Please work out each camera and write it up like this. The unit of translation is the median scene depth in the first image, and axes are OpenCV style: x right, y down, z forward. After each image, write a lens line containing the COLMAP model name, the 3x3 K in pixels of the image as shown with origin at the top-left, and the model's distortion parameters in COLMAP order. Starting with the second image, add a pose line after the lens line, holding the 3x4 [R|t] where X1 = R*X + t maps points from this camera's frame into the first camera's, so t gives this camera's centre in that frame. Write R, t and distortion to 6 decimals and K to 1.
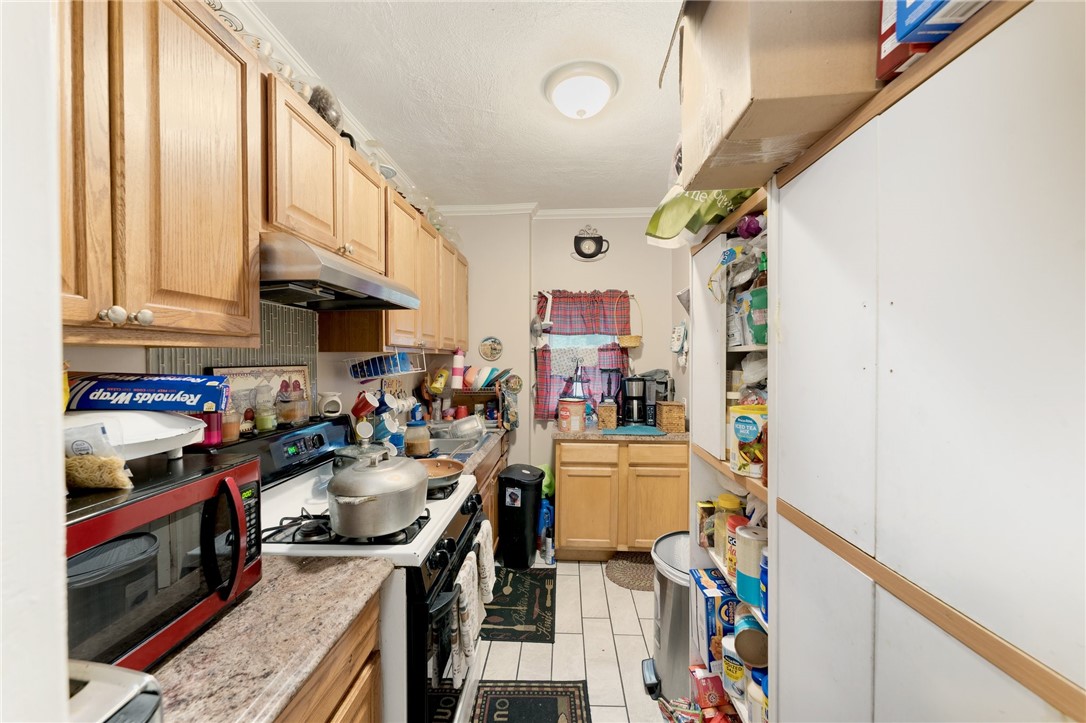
lens RADIAL K [[444.4, 0, 546.0], [0, 444.4, 357.2], [0, 0, 1]] dist [-0.024818, 0.000093]
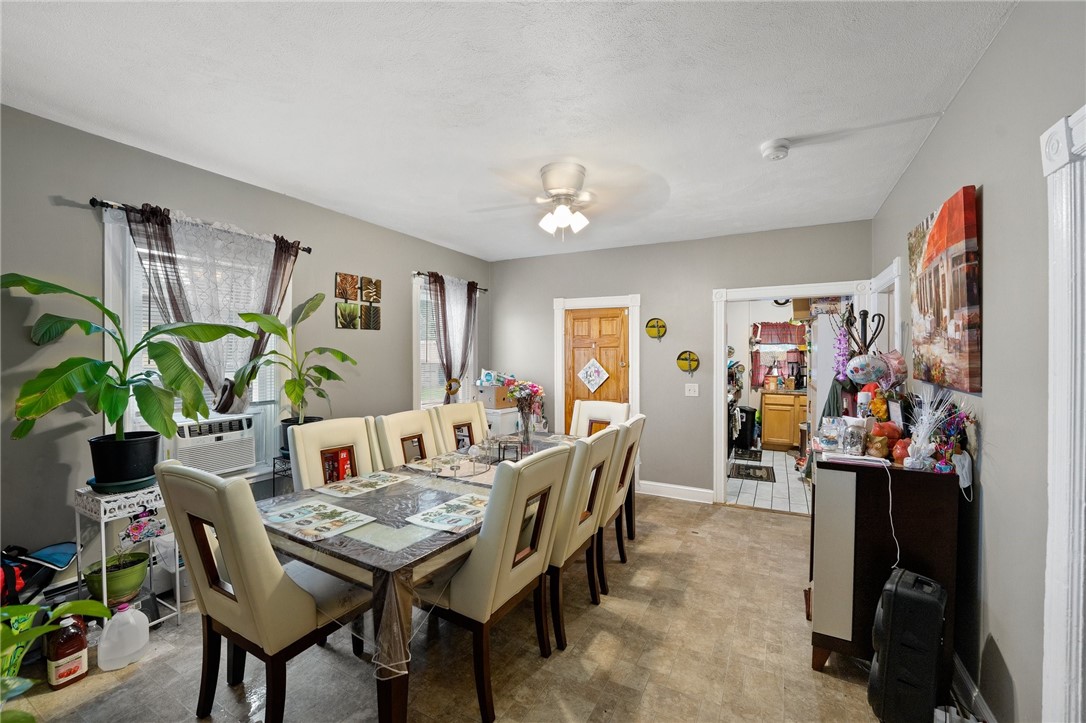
lens RADIAL K [[444.4, 0, 546.0], [0, 444.4, 357.2], [0, 0, 1]] dist [-0.024818, 0.000093]
pose [[0.905648, 0.004180, -0.424009, -0.019384], [-0.003090, 0.999990, 0.003257, 0.003054], [0.424018, -0.001639, 0.905652, -1.243064]]
